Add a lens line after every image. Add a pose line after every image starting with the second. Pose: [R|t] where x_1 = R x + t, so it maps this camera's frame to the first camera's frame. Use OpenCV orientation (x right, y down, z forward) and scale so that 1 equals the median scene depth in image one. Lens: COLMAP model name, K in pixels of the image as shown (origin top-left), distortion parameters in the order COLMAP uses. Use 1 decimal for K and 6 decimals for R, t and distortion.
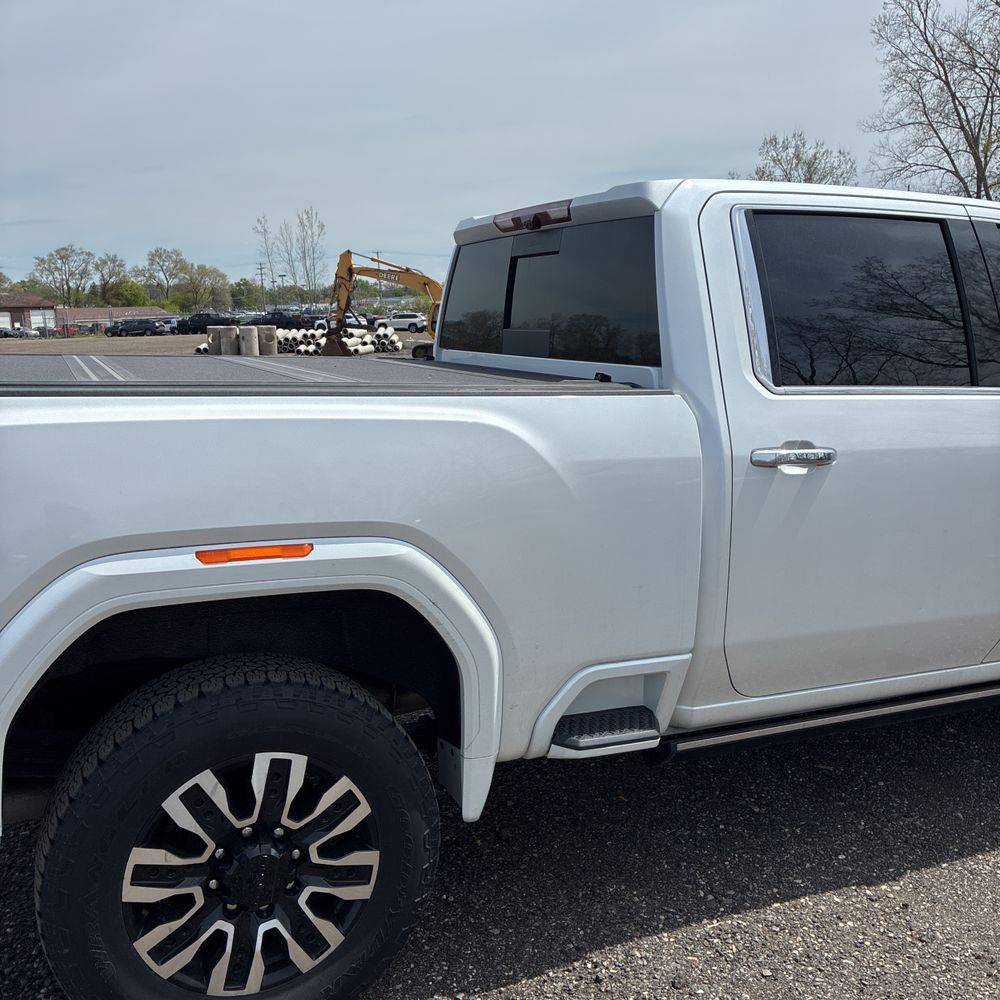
lens RADIAL K [[1017.6, 0, 501.3], [0, 1017.6, 498.4], [0, 0, 1]] dist [0.010019, 0.031060]
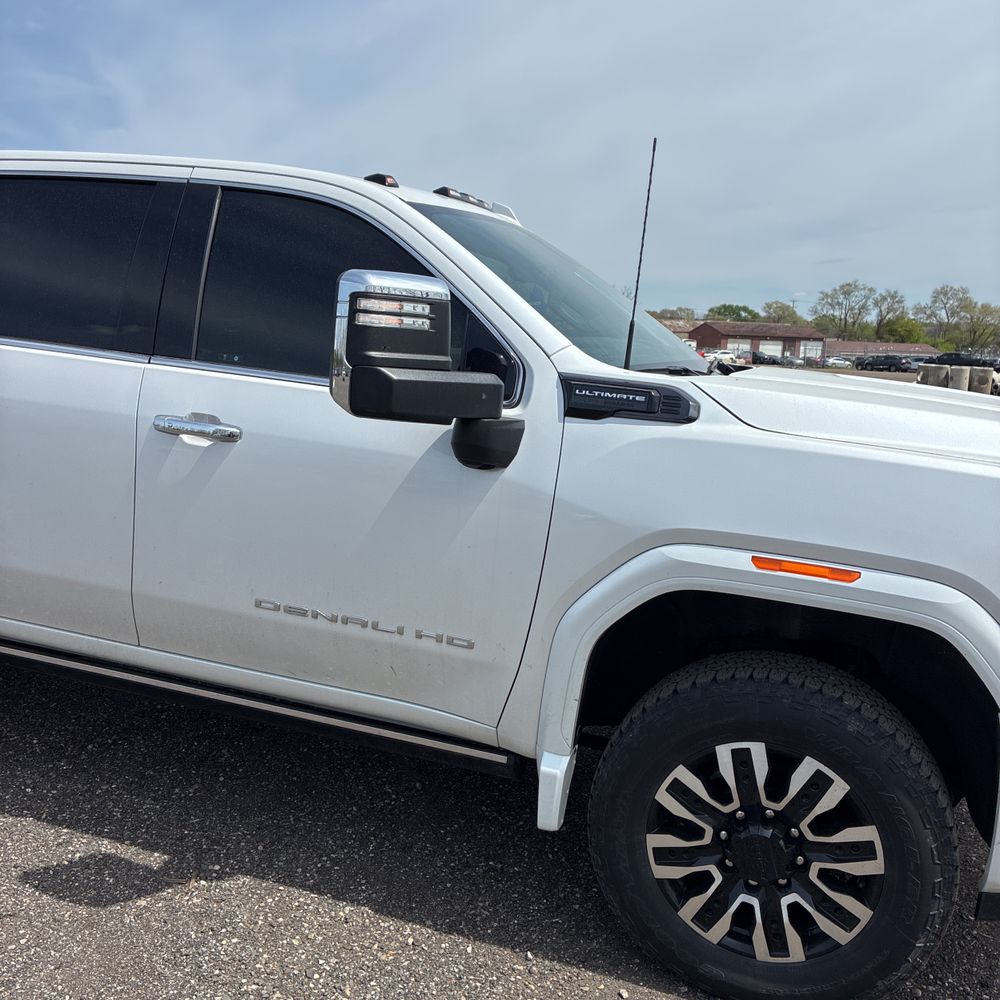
lens RADIAL K [[1014.0, 0, 498.1], [0, 1014.0, 498.2], [0, 0, 1]] dist [0.027388, -0.010548]
pose [[0.742510, 0.160496, -0.650323, 1.812532], [-0.182803, 0.982569, 0.033776, -0.091864], [0.644408, 0.093802, 0.758907, 0.668741]]
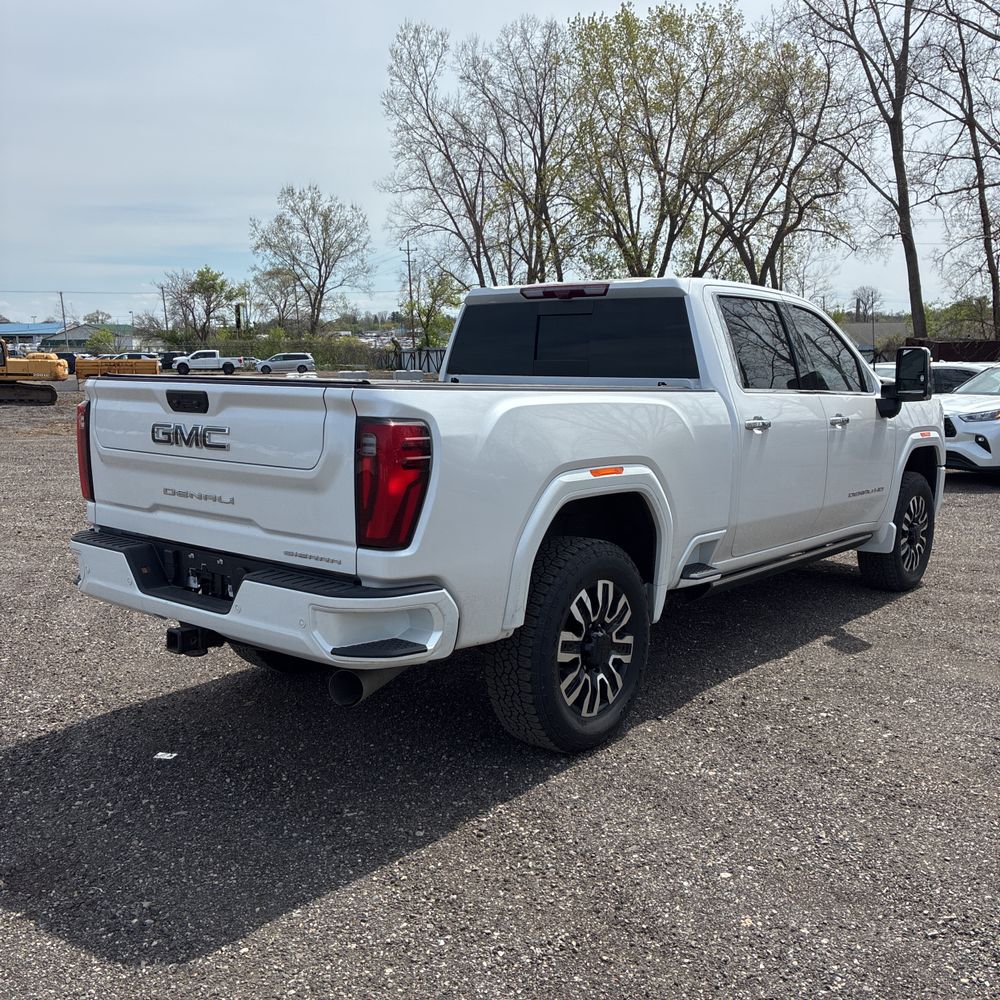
lens RADIAL K [[1024.4, 0, 499.6], [0, 1024.4, 494.8], [0, 0, 1]] dist [0.049311, -0.004498]
pose [[0.891217, -0.057122, 0.449965, -1.182025], [0.077458, 0.996633, -0.026898, 0.122228], [-0.446914, 0.058825, 0.892641, -0.585989]]
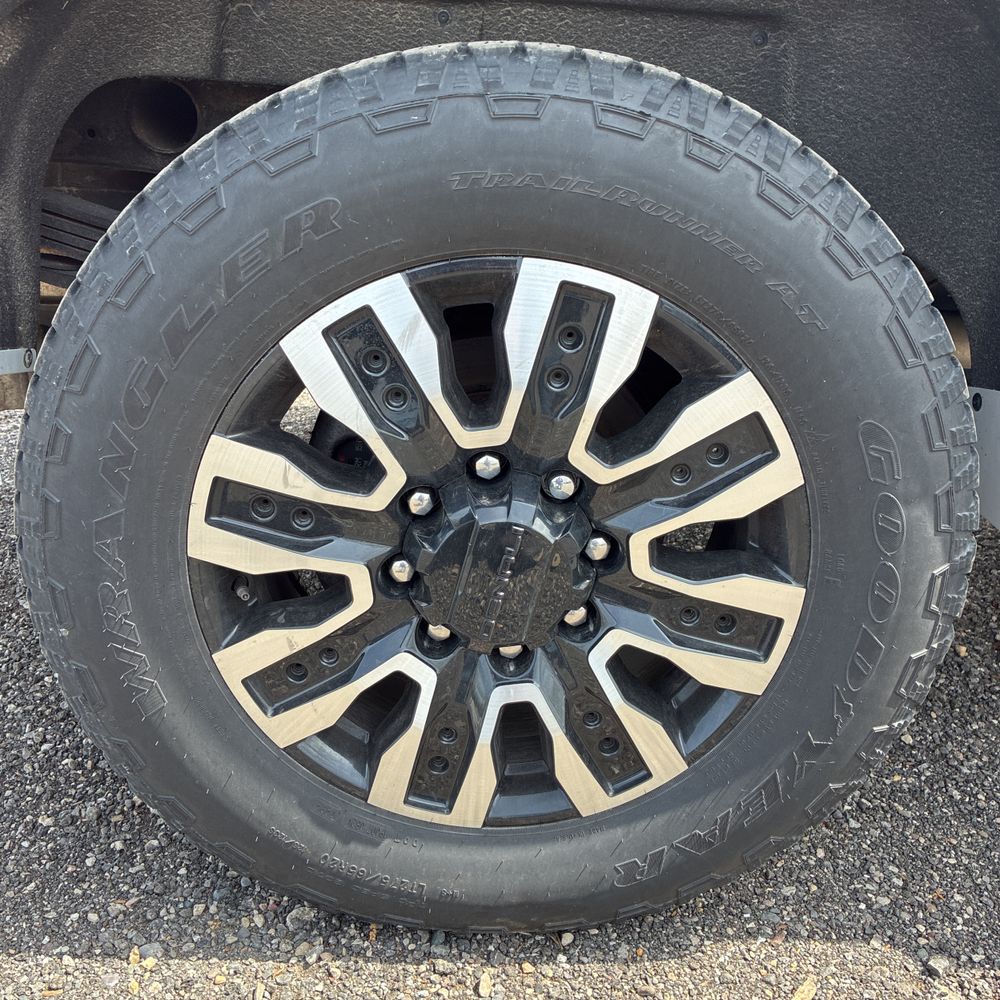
lens RADIAL K [[976.4, 0, 485.9], [0, 976.4, 500.7], [0, 0, 1]] dist [0.024128, 0.001402]
pose [[0.914356, 0.172658, -0.366255, -0.101239], [-0.103127, 0.974003, 0.201701, 0.253068], [0.391558, -0.146656, 0.908391, 0.622863]]
